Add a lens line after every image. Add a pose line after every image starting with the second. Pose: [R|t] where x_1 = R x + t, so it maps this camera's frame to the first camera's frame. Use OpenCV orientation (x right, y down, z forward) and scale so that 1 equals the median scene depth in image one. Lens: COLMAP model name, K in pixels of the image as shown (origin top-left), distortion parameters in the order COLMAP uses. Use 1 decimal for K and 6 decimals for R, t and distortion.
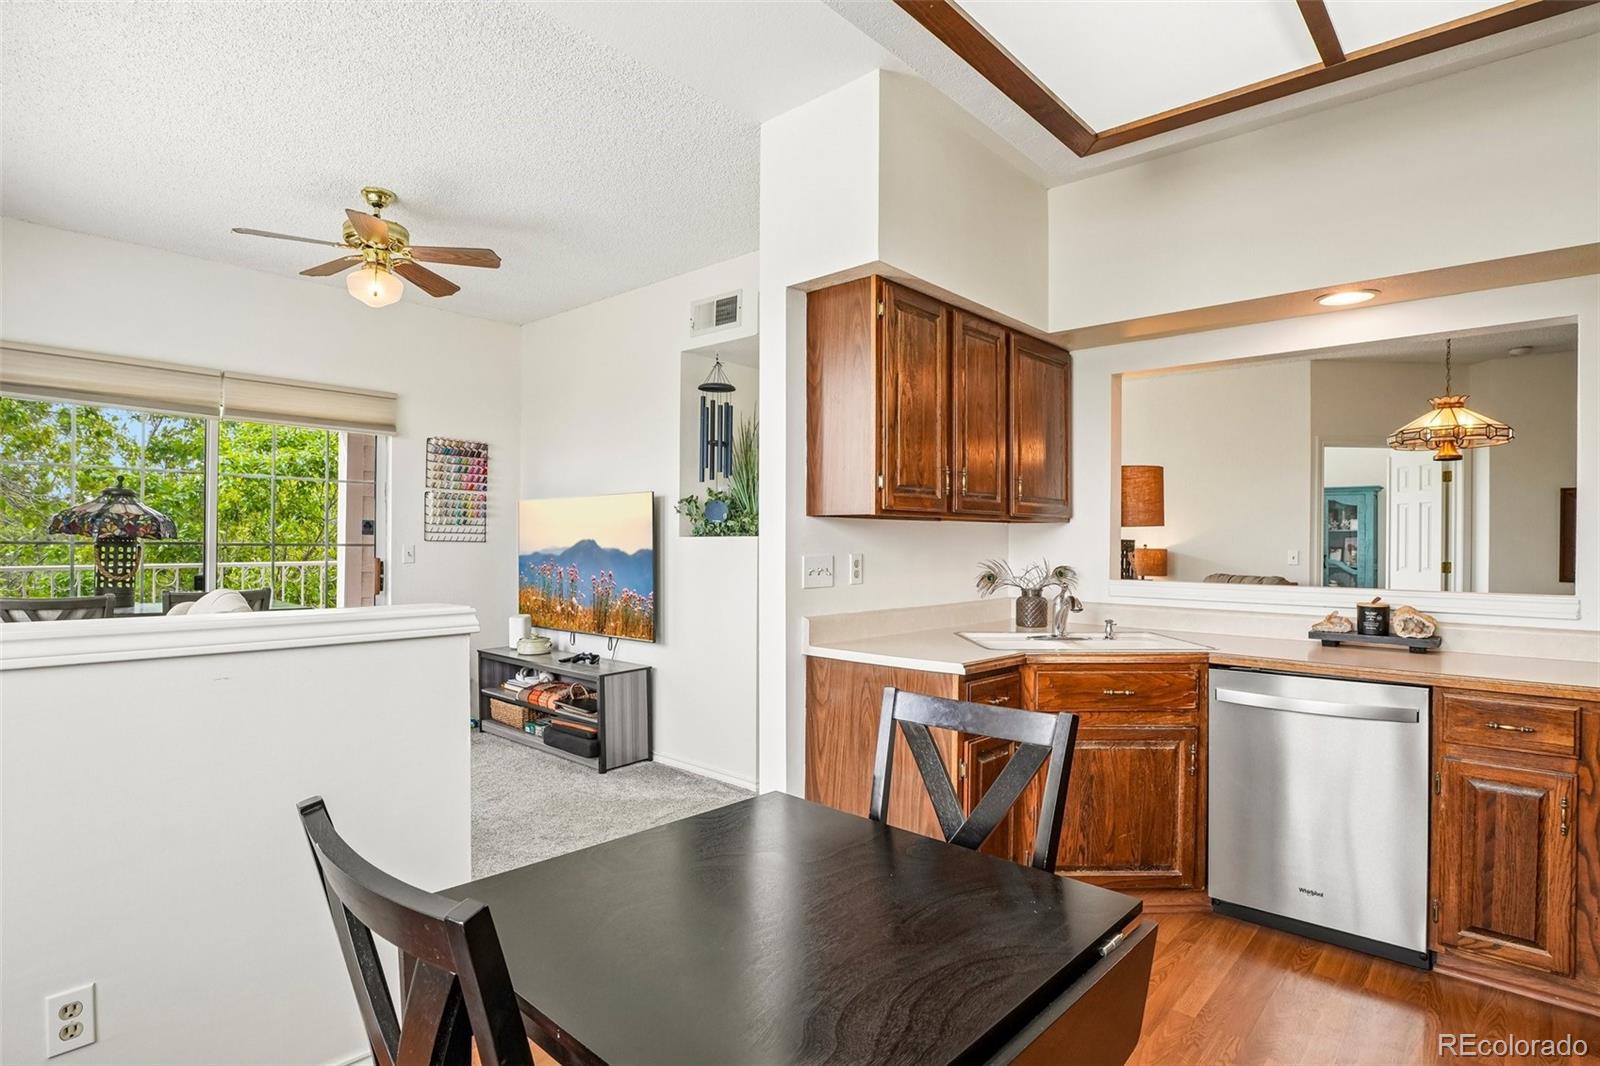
lens RADIAL K [[824.5, 0, 797.0], [0, 824.5, 535.9], [0, 0, 1]] dist [-0.040741, 0.012495]
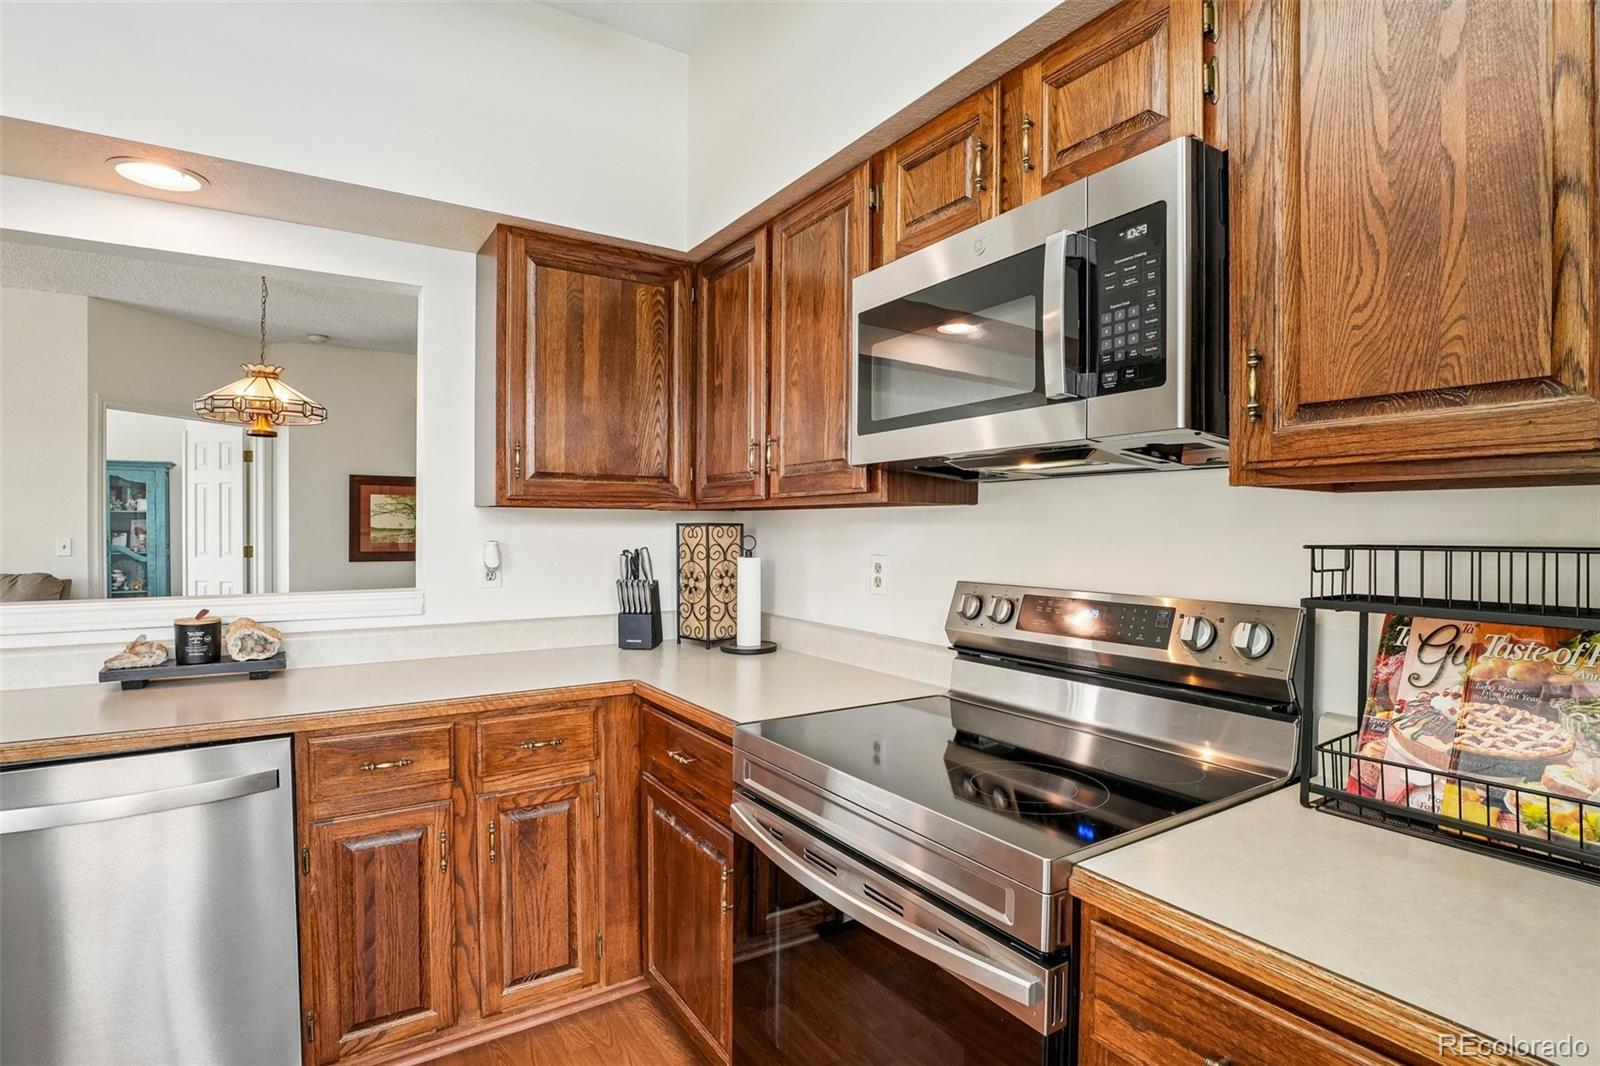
lens RADIAL K [[789.7, 0, 799.6], [0, 789.7, 538.6], [0, 0, 1]] dist [-0.046351, 0.011121]
pose [[0.250884, -0.023610, 0.967729, 0.181931], [-0.005728, 0.999649, 0.025874, -0.008461], [-0.968000, -0.012034, 0.250661, 0.306617]]
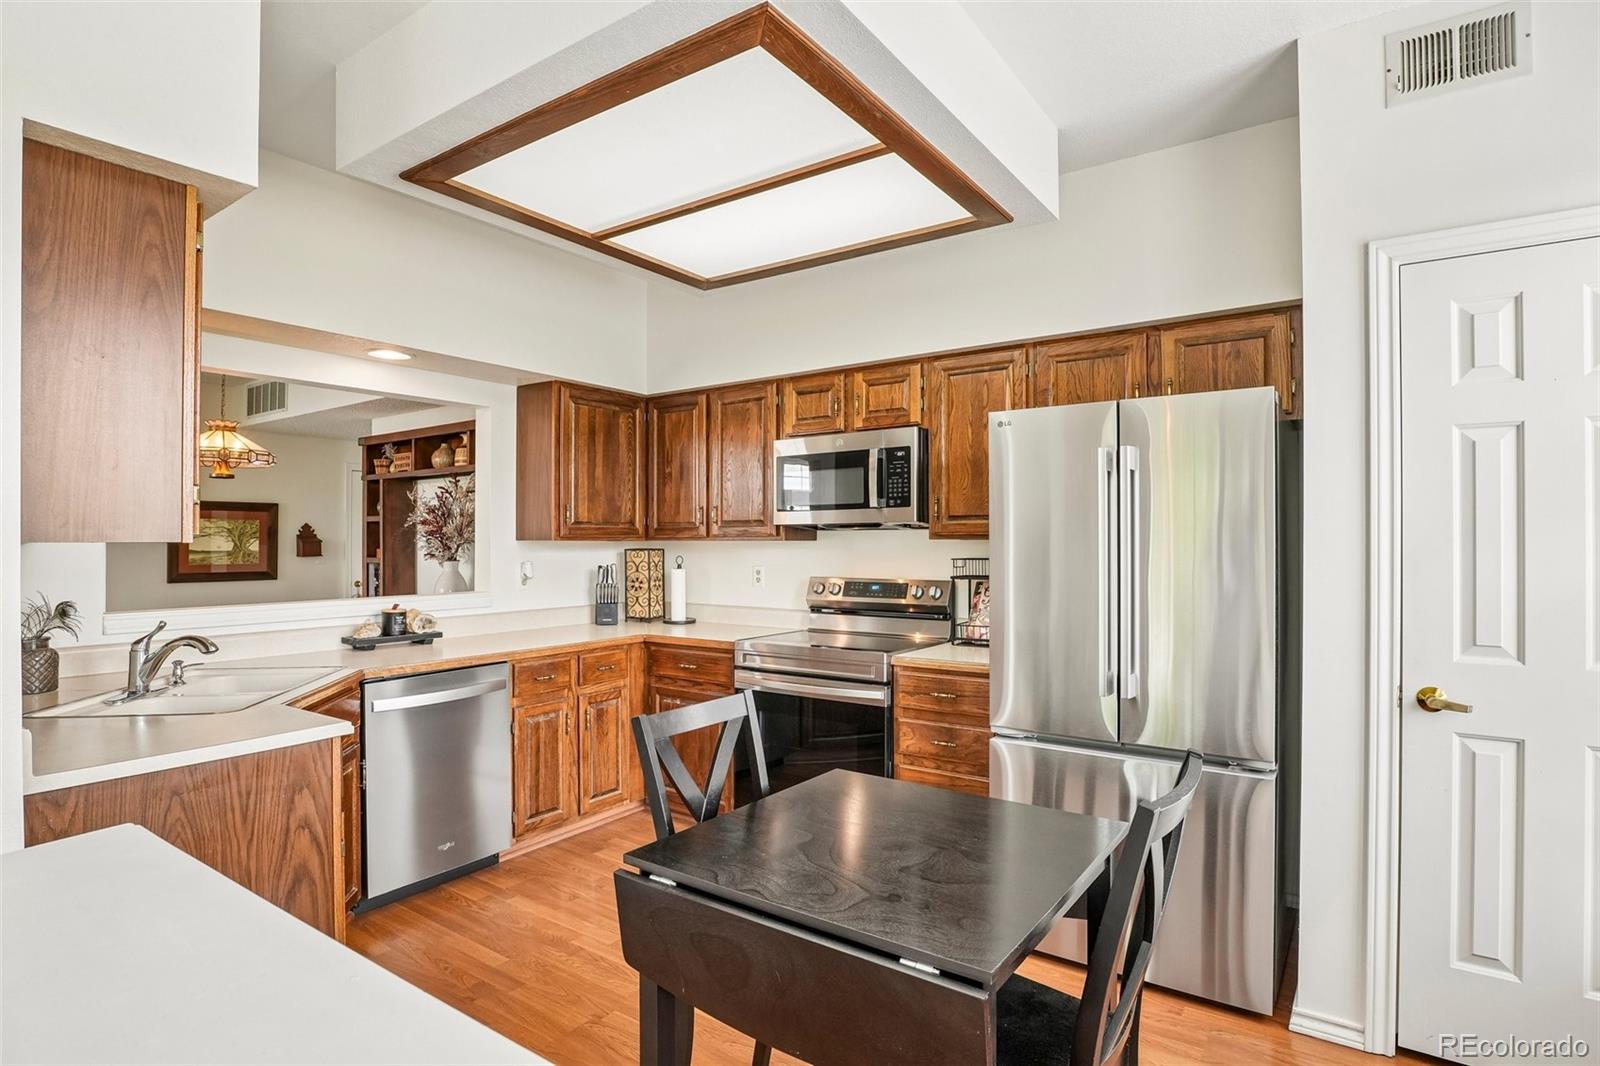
lens RADIAL K [[824.5, 0, 797.0], [0, 824.5, 535.9], [0, 0, 1]] dist [-0.040741, 0.012495]
pose [[-0.123728, -0.003542, 0.992310, -0.570994], [-0.004833, 0.999984, 0.002967, -0.033017], [-0.992304, -0.004429, -0.123743, 0.540419]]
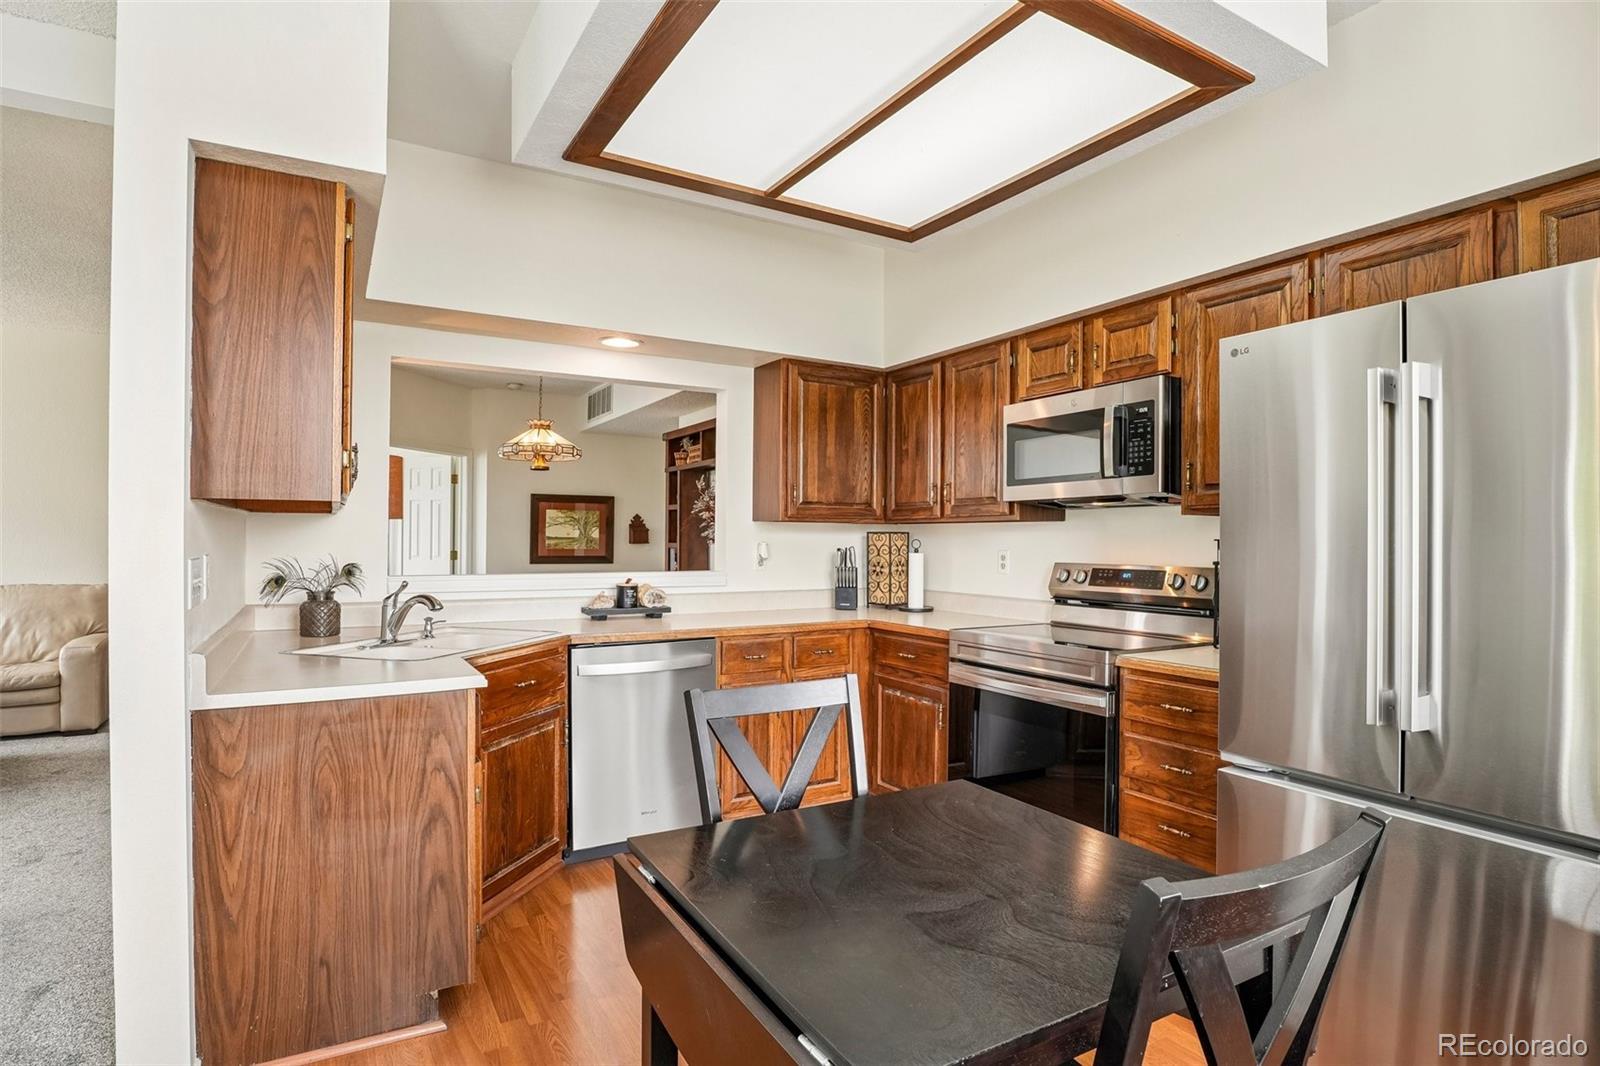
lens RADIAL K [[824.5, 0, 797.0], [0, 824.5, 535.9], [0, 0, 1]] dist [-0.040741, 0.012495]
pose [[0.296496, -0.003307, 0.955028, -0.451885], [-0.008741, 0.999943, 0.006176, -0.002649], [-0.954994, -0.010179, 0.296450, 0.347047]]
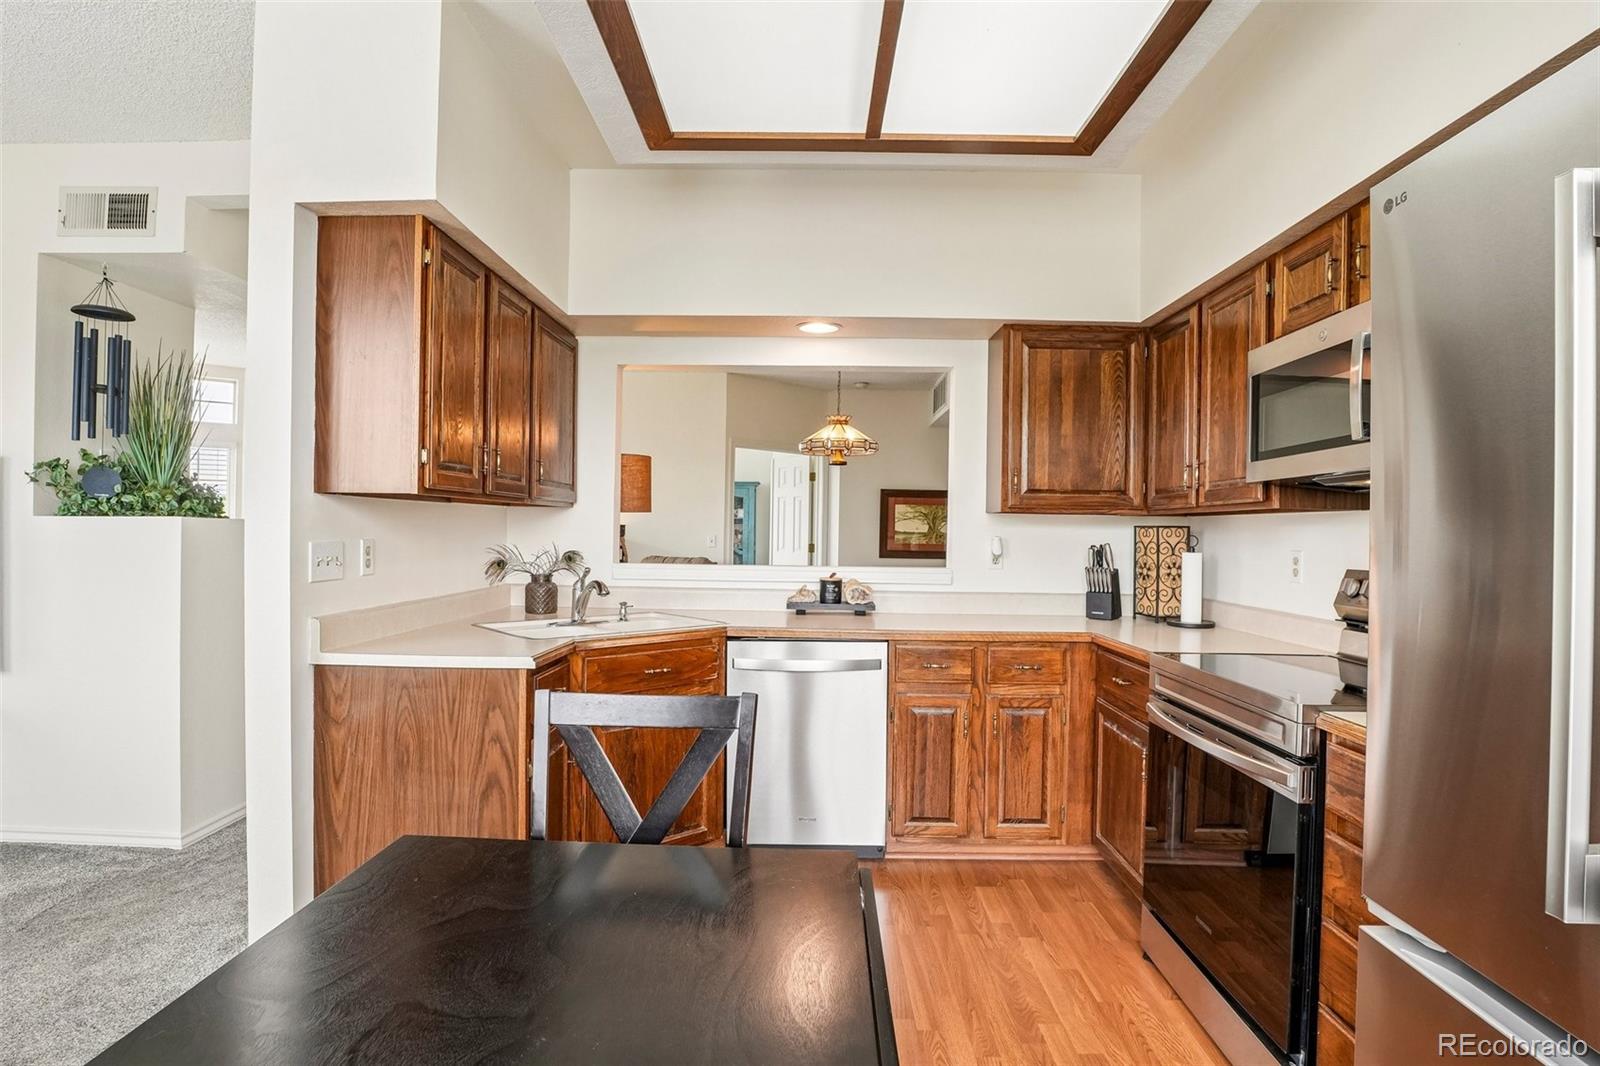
lens RADIAL K [[817.4, 0, 795.0], [0, 817.4, 531.9], [0, 0, 1]] dist [-0.044740, 0.011930]
pose [[0.753045, 0.001539, 0.657968, -0.151038], [-0.011429, 0.999877, 0.010742, 0.000241], [-0.657870, -0.015609, 0.752970, 0.093132]]
